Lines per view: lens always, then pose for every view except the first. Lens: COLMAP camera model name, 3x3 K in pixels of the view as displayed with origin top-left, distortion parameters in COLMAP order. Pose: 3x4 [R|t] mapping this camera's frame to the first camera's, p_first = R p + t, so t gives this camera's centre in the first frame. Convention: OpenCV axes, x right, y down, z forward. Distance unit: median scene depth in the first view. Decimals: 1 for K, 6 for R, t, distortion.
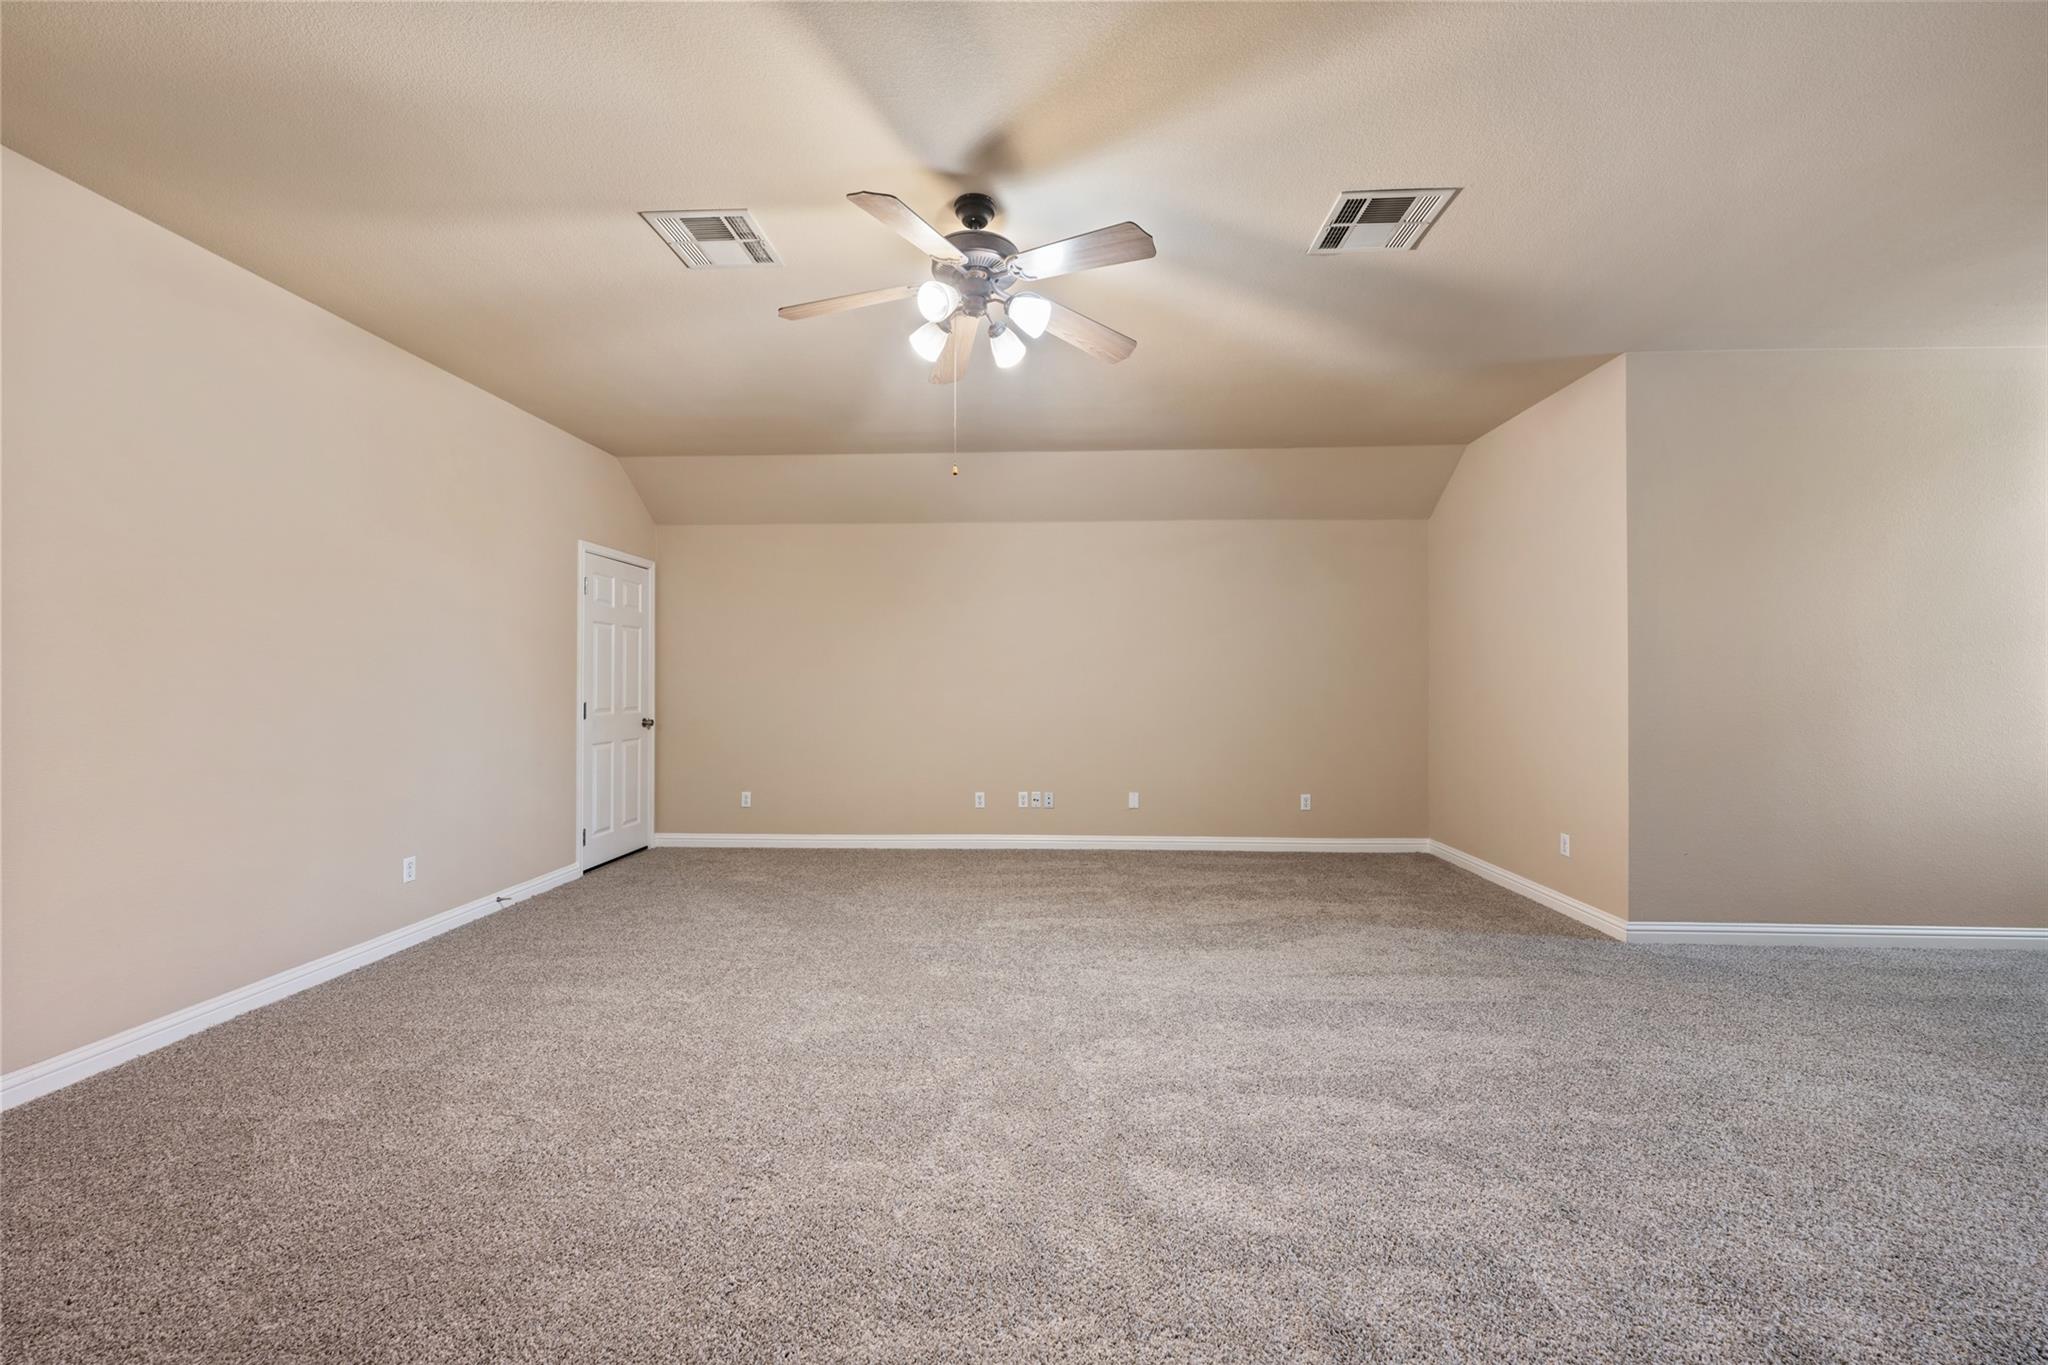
lens RADIAL K [[811.7, 0, 1026.3], [0, 811.7, 684.5], [0, 0, 1]] dist [-0.002492, 0.000879]
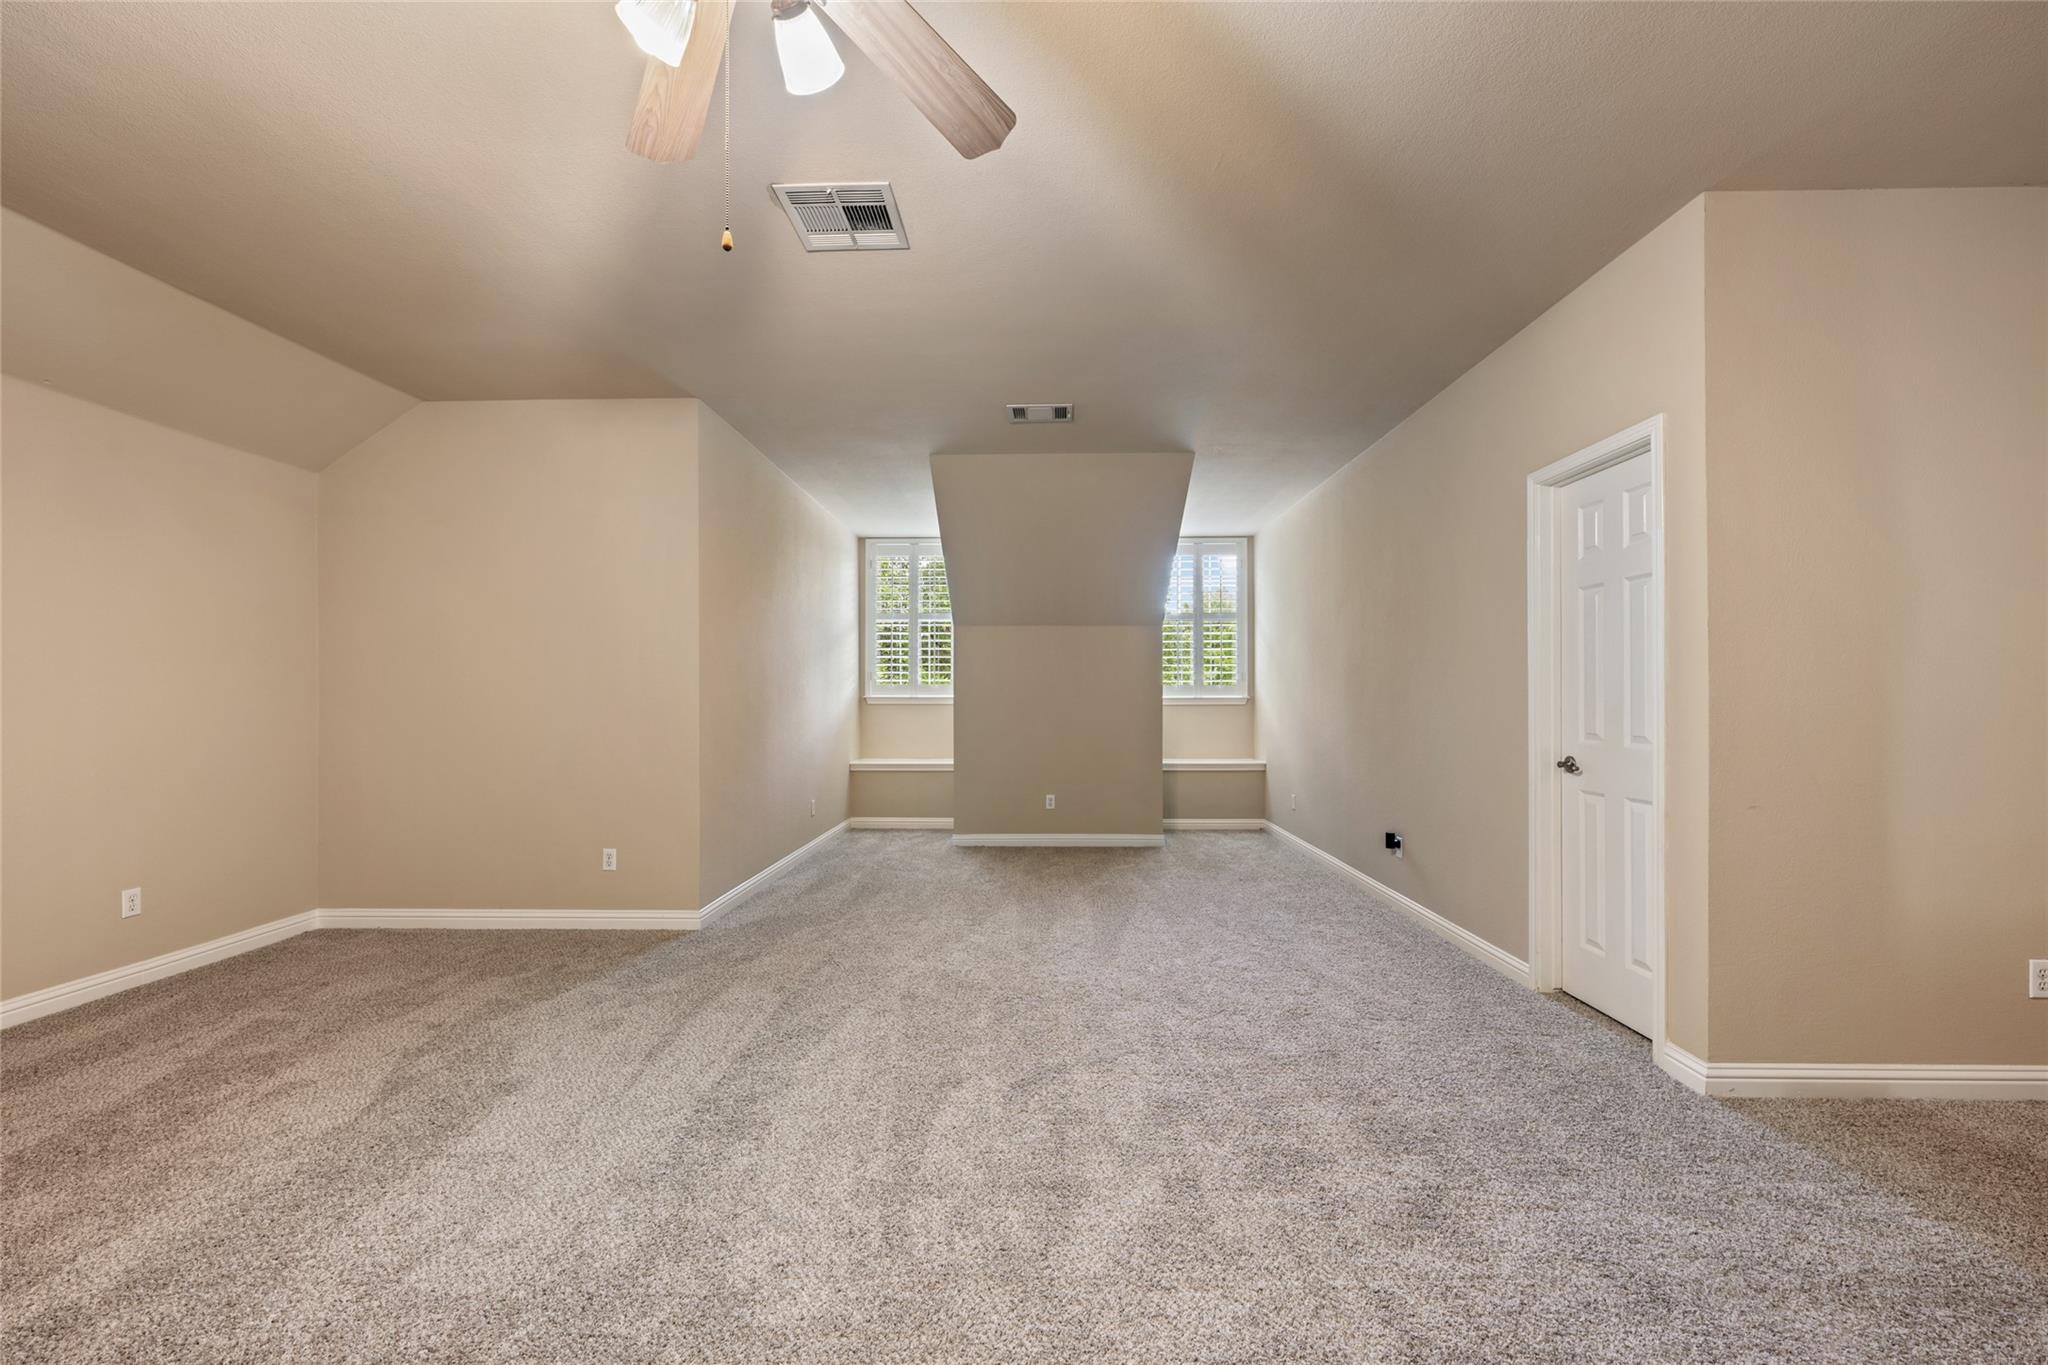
lens RADIAL K [[811.7, 0, 1026.8], [0, 811.7, 690.9], [0, 0, 1]] dist [-0.002492, 0.000879]
pose [[-0.020524, 0.009662, 0.999743, -0.428510], [0.004256, 0.999945, -0.009576, 0.003854], [-0.999780, 0.004059, -0.020564, 0.640197]]
